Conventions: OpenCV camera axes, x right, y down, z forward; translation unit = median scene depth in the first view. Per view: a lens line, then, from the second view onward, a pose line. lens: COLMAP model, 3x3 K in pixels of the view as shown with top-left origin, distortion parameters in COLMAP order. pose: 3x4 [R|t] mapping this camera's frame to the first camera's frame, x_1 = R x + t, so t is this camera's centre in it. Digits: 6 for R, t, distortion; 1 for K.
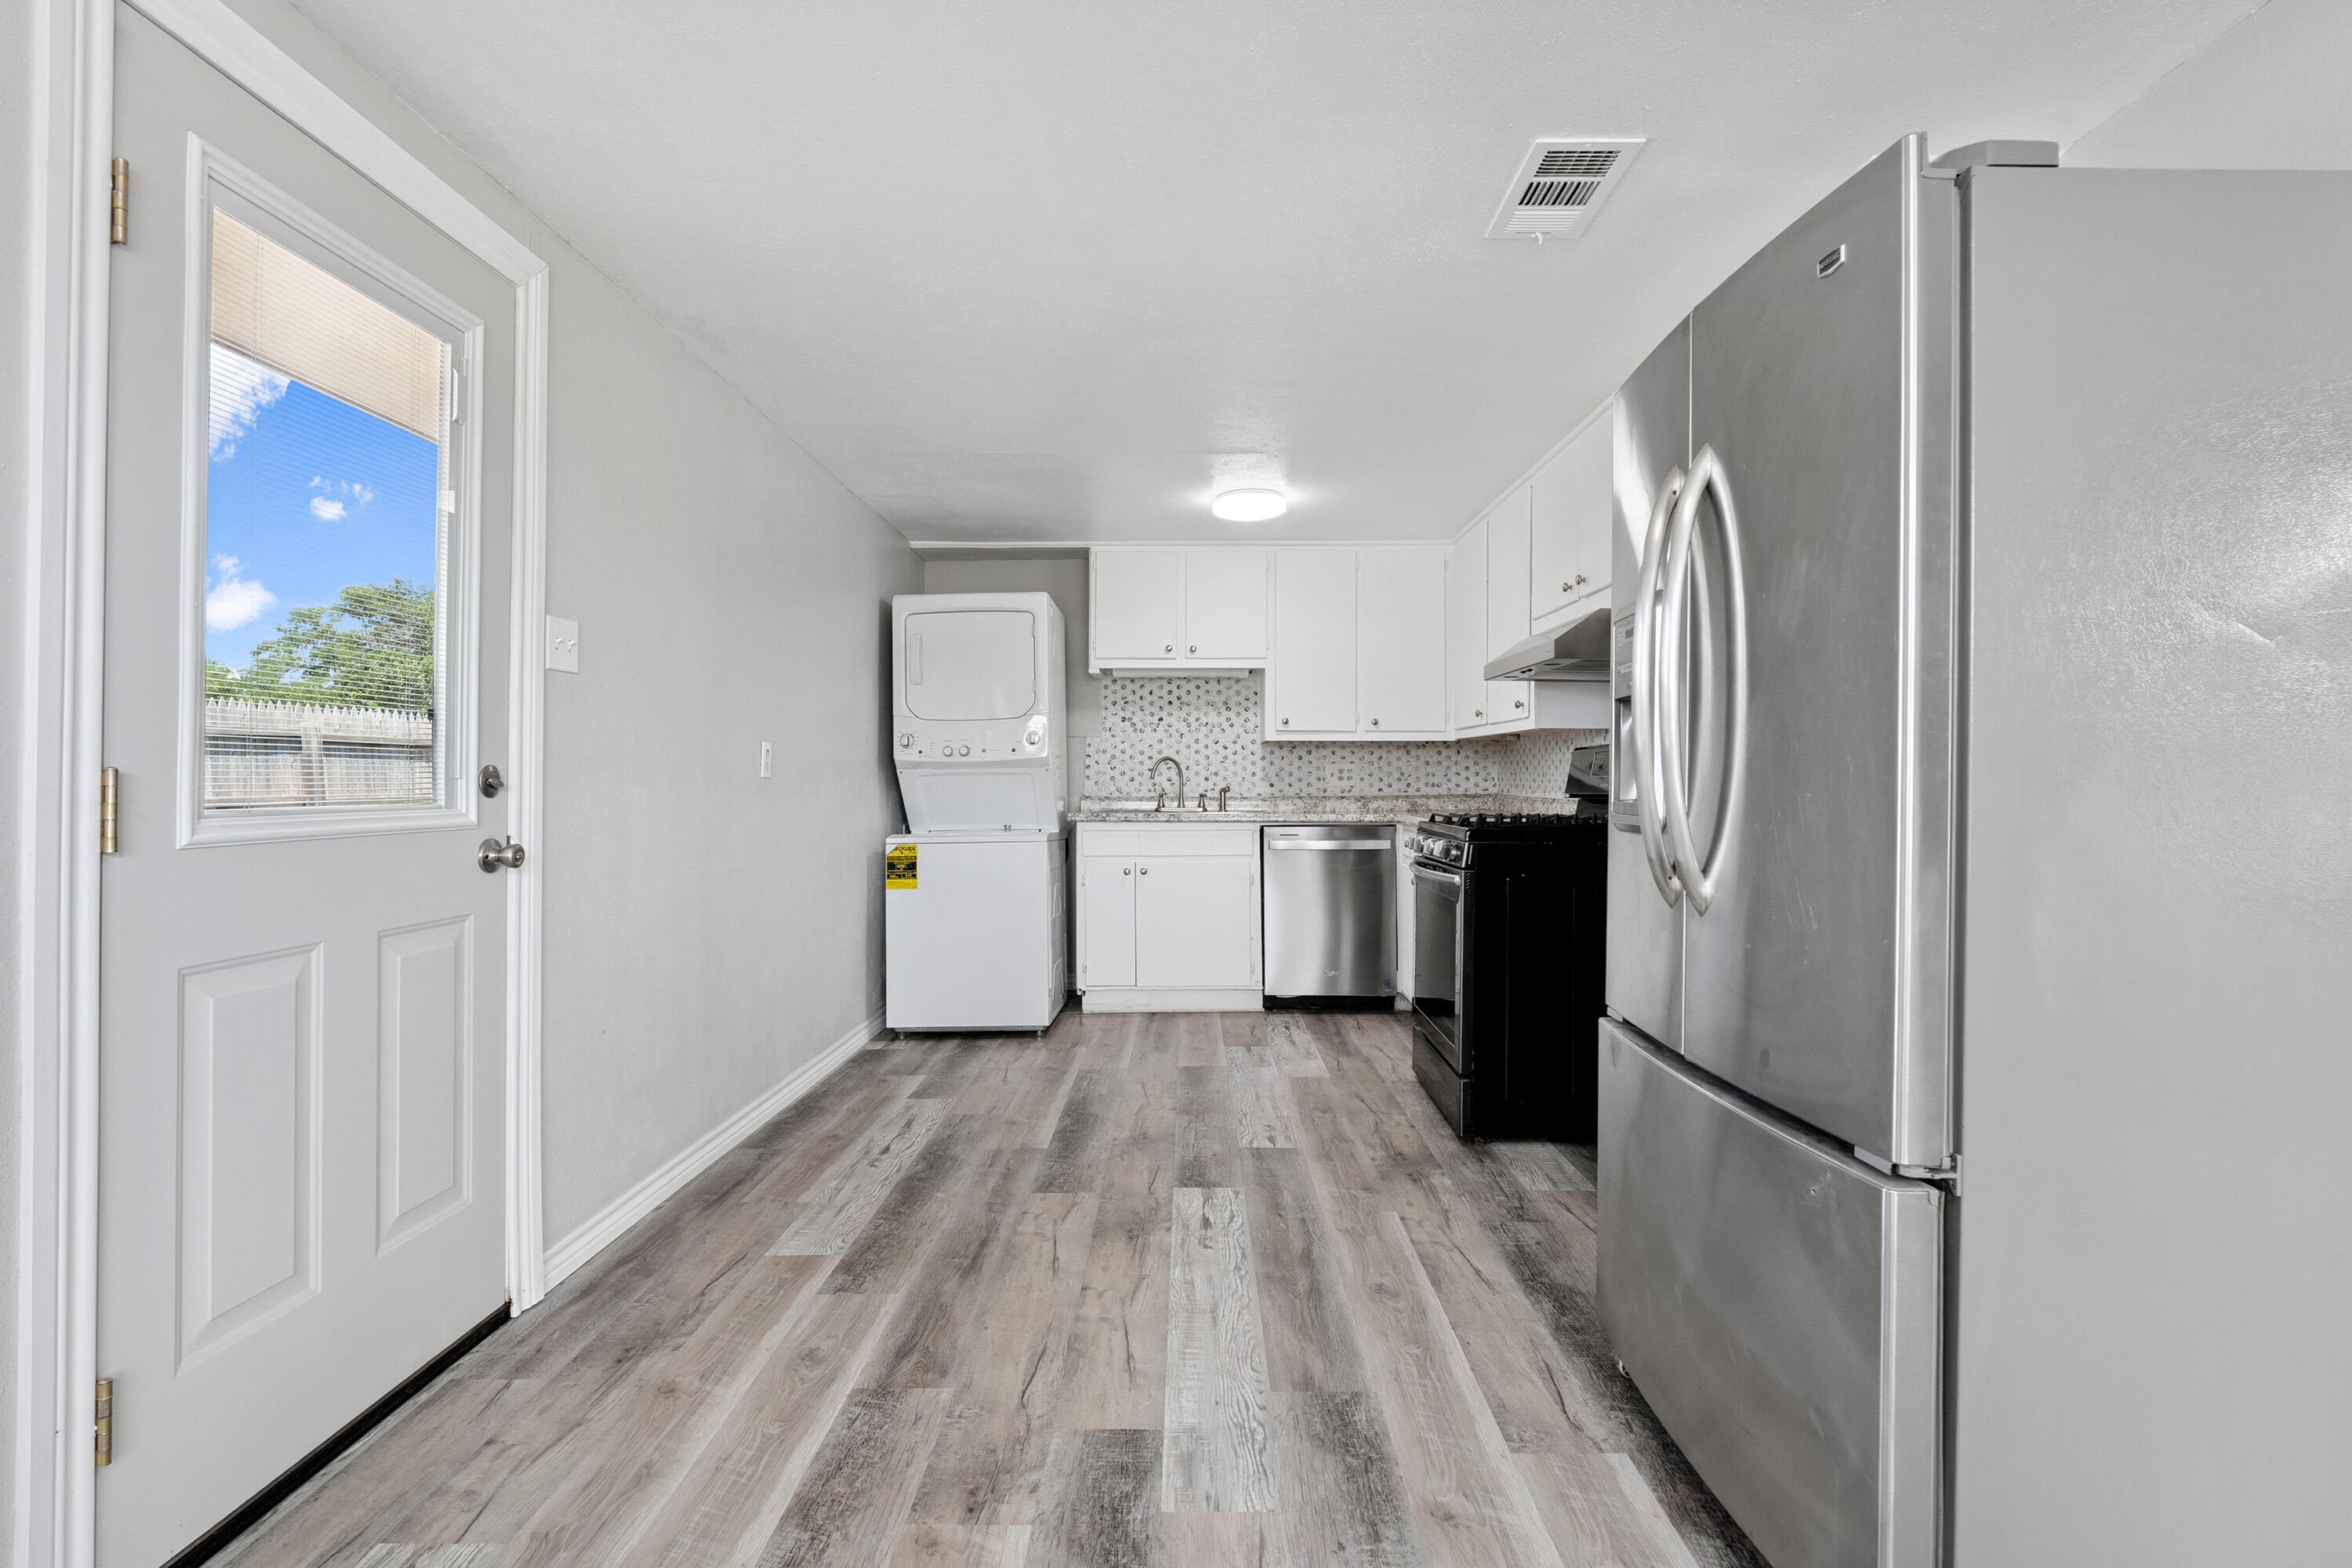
lens RADIAL K [[1076.8, 0, 1174.8], [0, 1076.8, 775.6], [0, 0, 1]] dist [-0.013203, 0.001735]
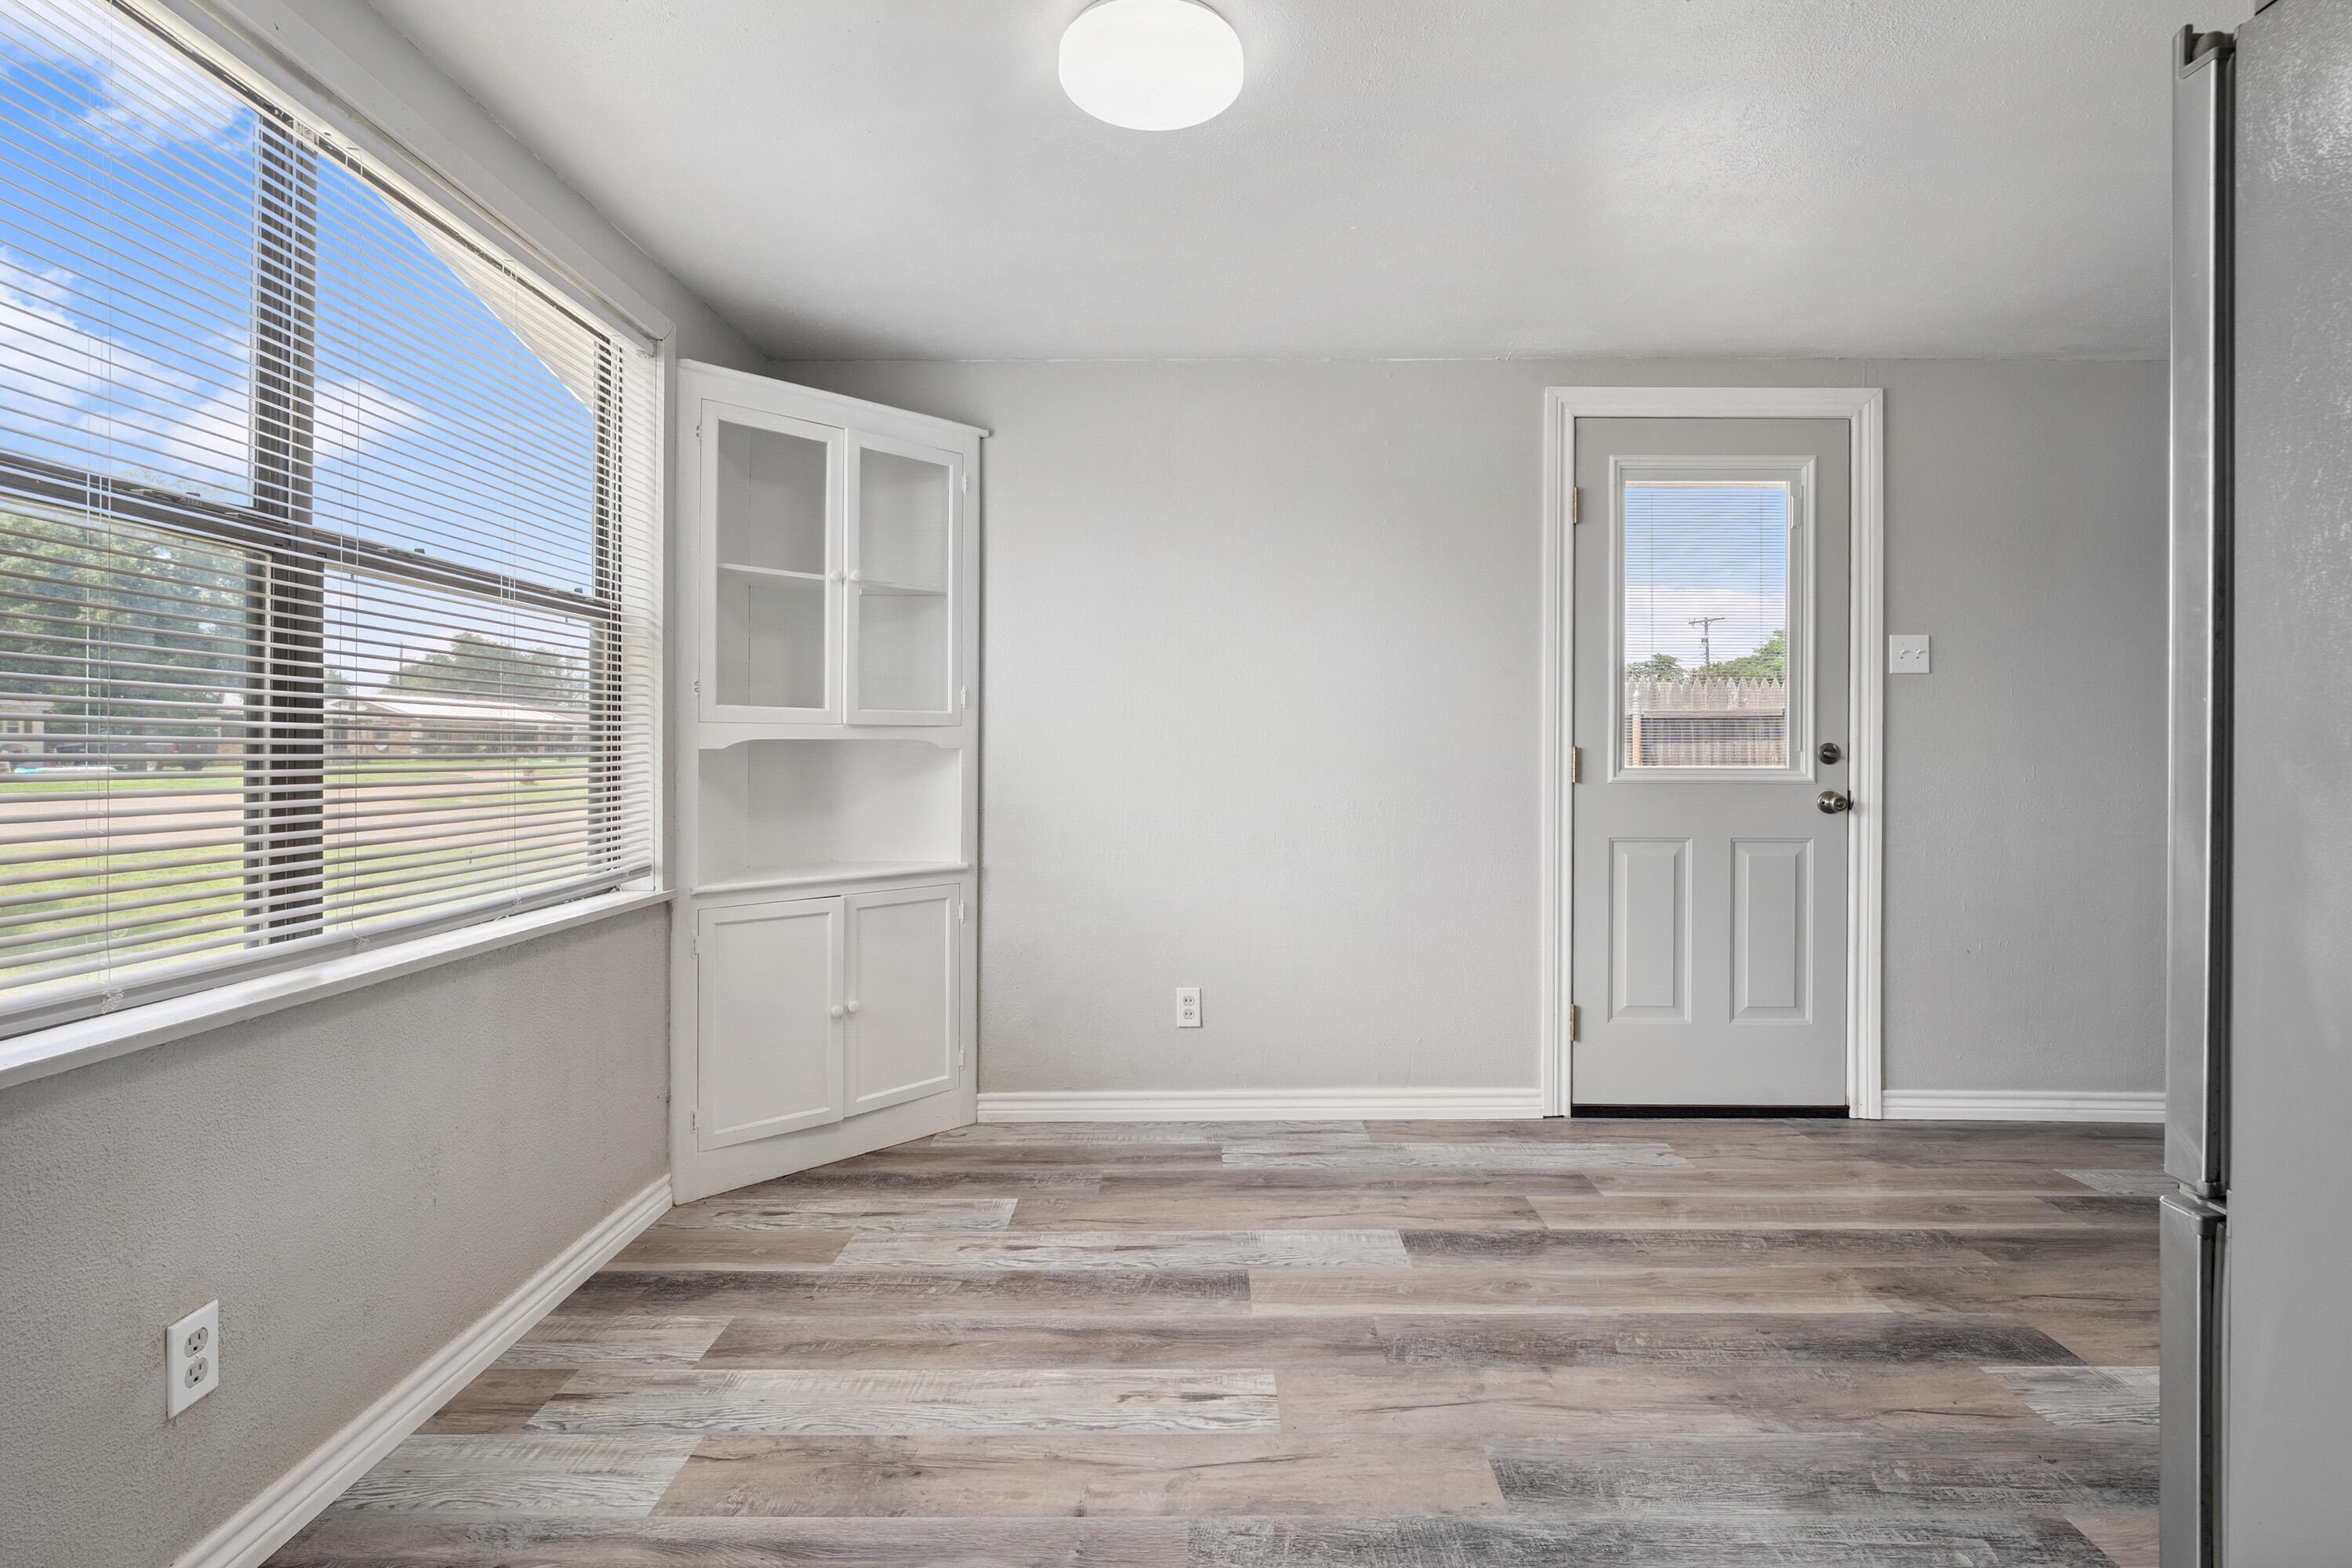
lens RADIAL K [[1076.8, 0, 1177.0], [0, 1076.8, 736.2], [0, 0, 1]] dist [-0.013203, 0.001735]
pose [[0.000838, -0.006164, -0.999981, 0.920255], [0.001319, 0.999980, -0.006163, -0.011408], [0.999999, -0.001314, 0.000846, 0.076500]]
